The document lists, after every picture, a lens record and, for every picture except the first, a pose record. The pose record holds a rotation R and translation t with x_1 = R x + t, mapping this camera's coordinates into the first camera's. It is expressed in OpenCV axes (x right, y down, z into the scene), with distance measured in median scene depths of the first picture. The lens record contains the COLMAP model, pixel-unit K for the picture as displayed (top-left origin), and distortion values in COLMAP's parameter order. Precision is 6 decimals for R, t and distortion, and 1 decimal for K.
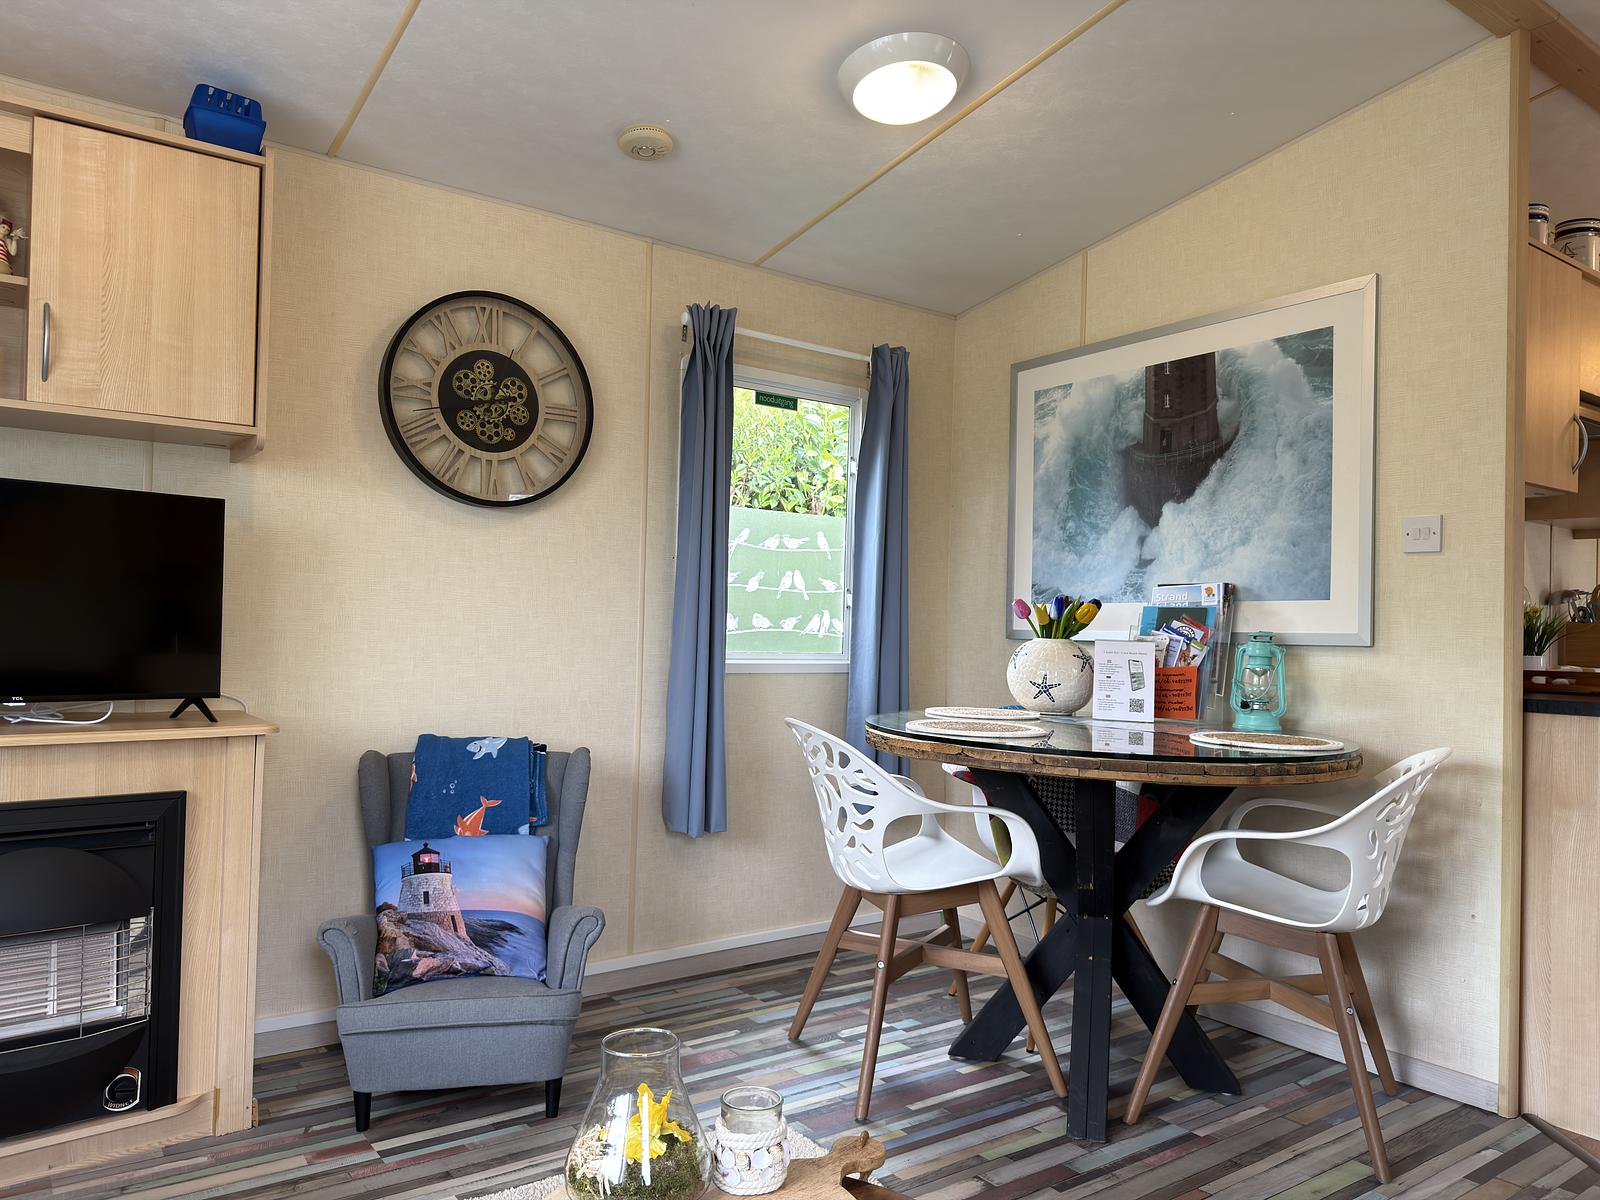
lens RADIAL K [[1129.8, 0, 804.3], [0, 1129.8, 604.7], [0, 0, 1]] dist [0.035038, -0.066110]
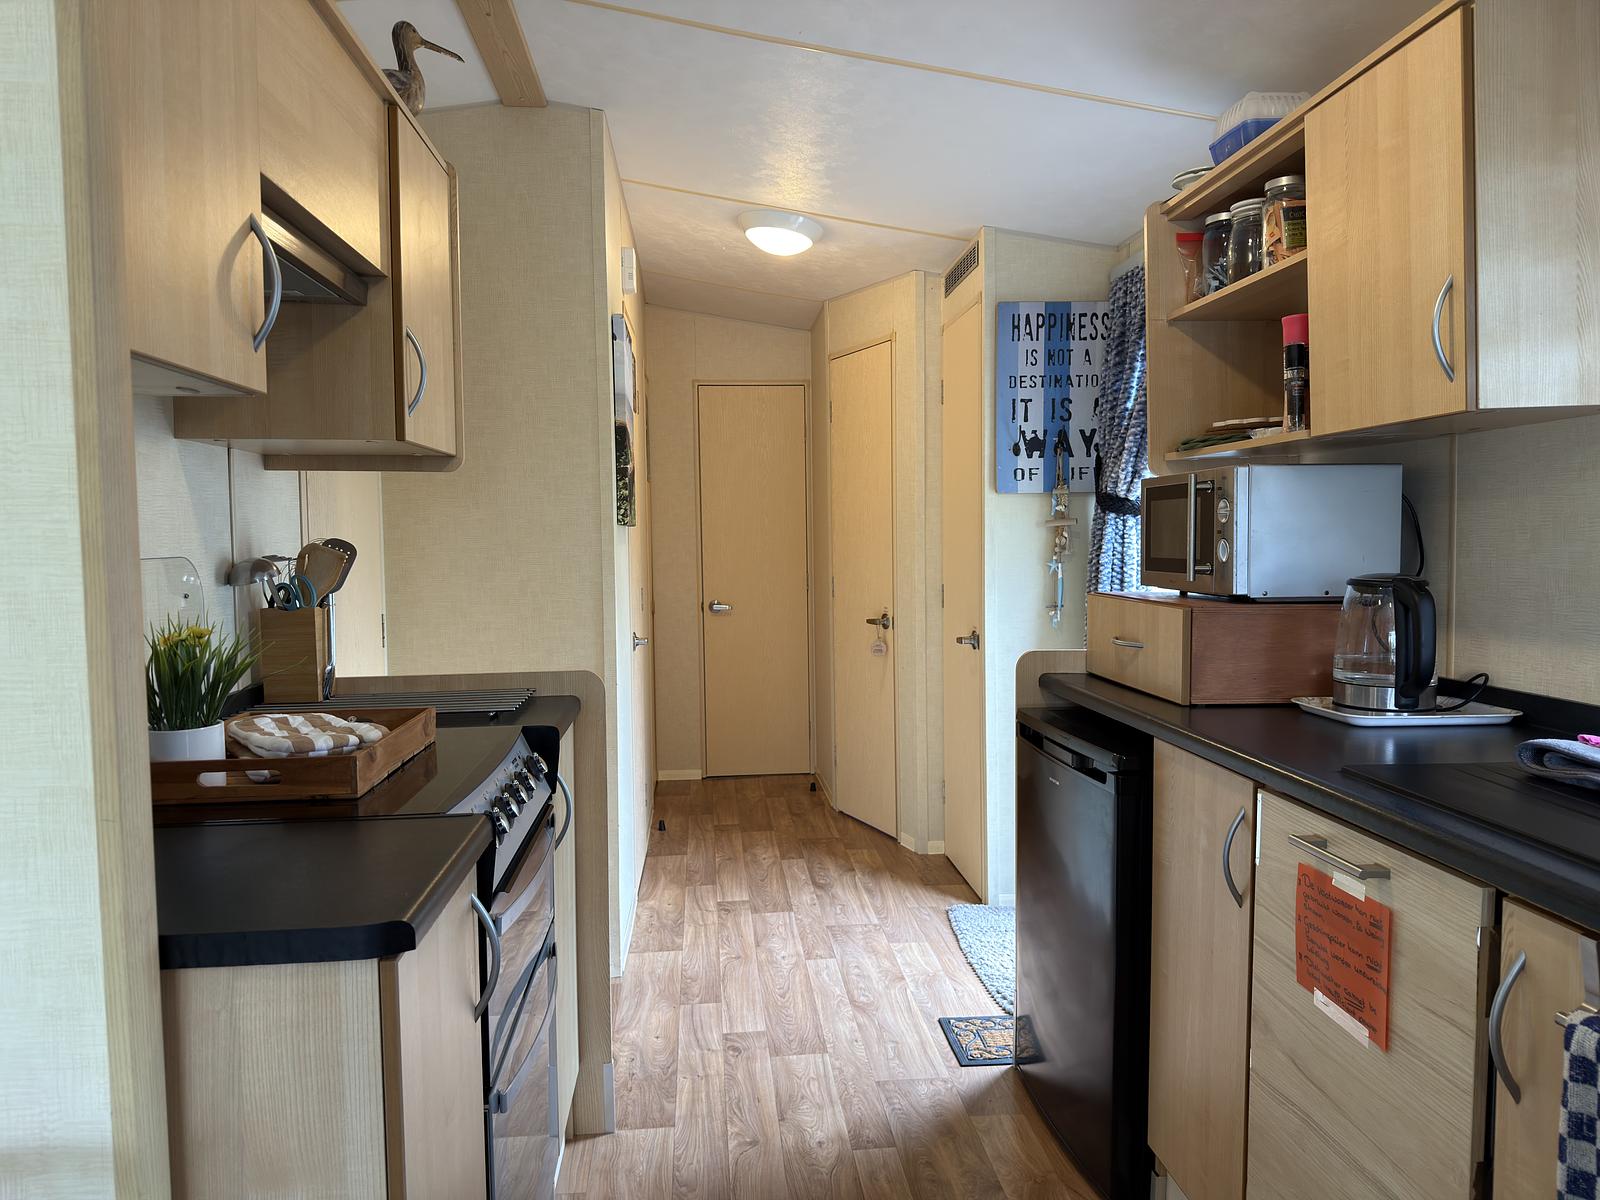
lens RADIAL K [[1129.8, 0, 804.3], [0, 1129.8, 604.7], [0, 0, 1]] dist [0.035038, -0.066110]
pose [[0.510344, -0.079915, 0.856249, 0.365868], [0.009185, 0.996123, 0.087495, -0.048884], [-0.859922, -0.036788, 0.509099, 0.534569]]
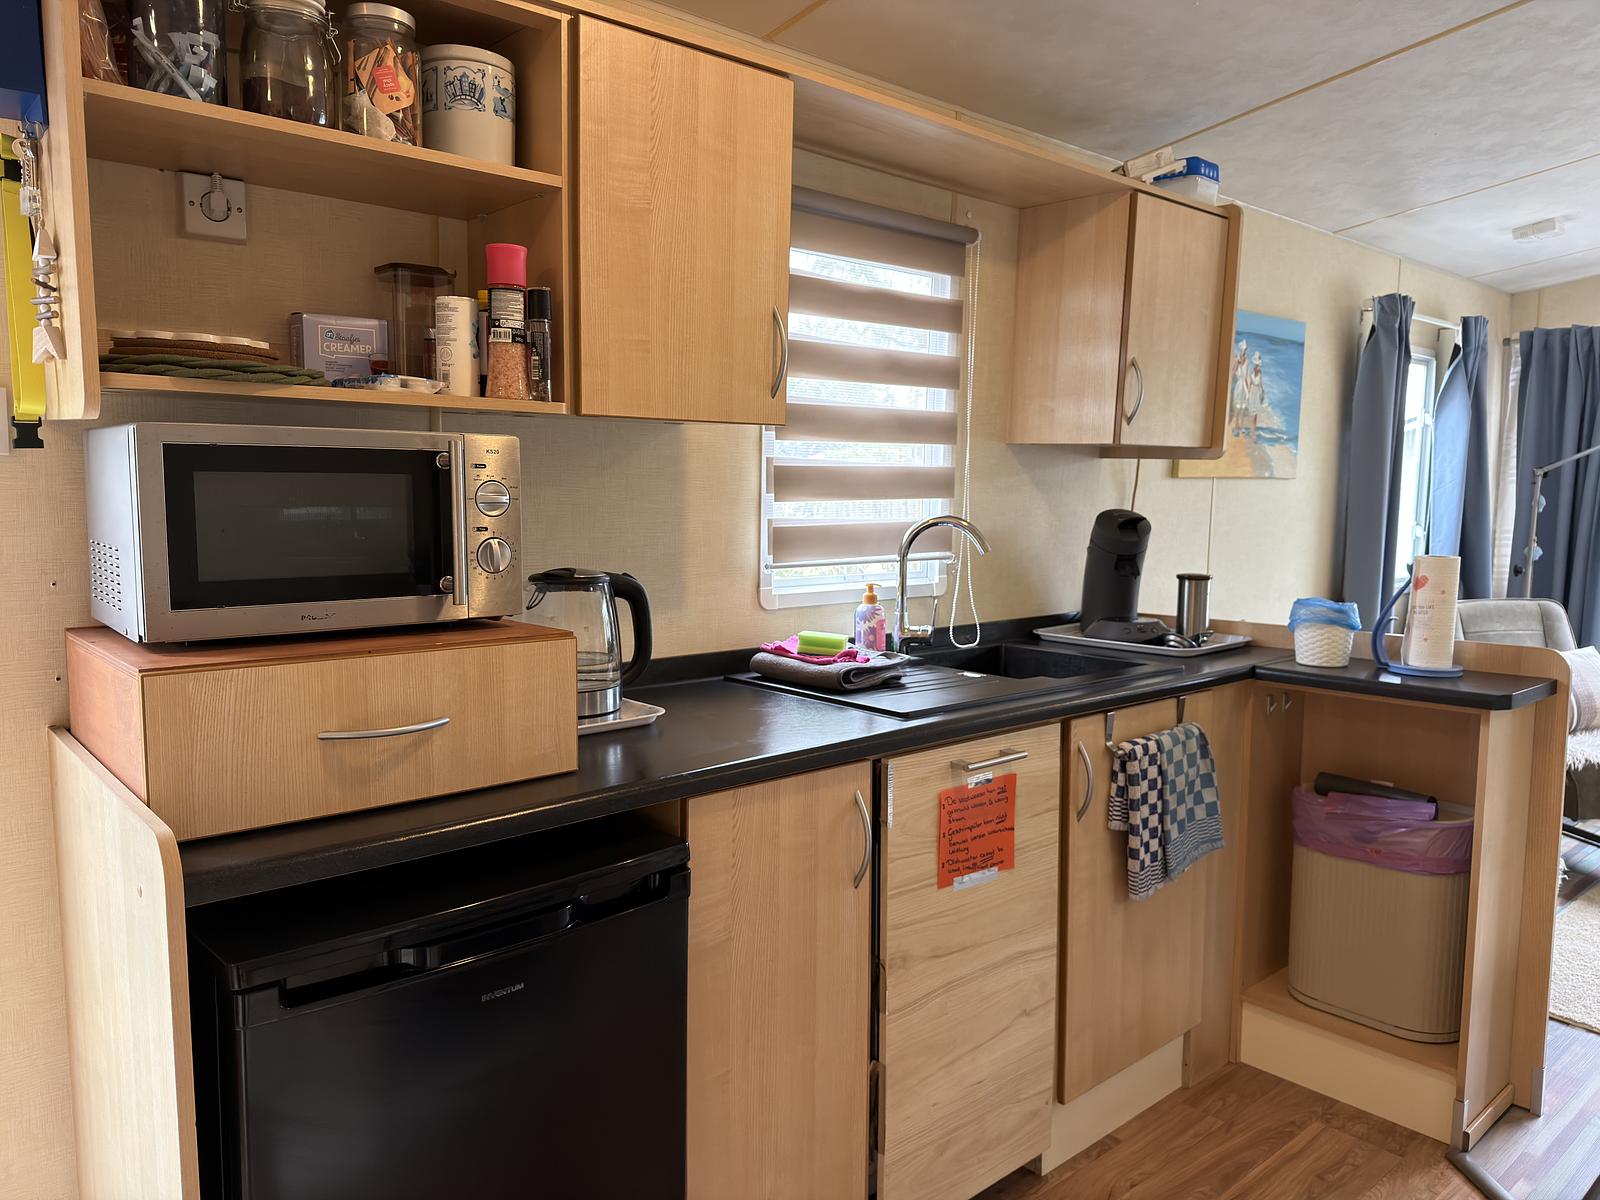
lens RADIAL K [[1119.1, 0, 800.0], [0, 1119.1, 600.0], [0, 0, 1]] dist [0.074936, -0.084637]
pose [[-0.995335, -0.021527, -0.094042, 0.992816], [-0.029375, 0.996127, 0.082877, -0.042866], [0.091894, 0.085252, -0.992113, 1.148439]]
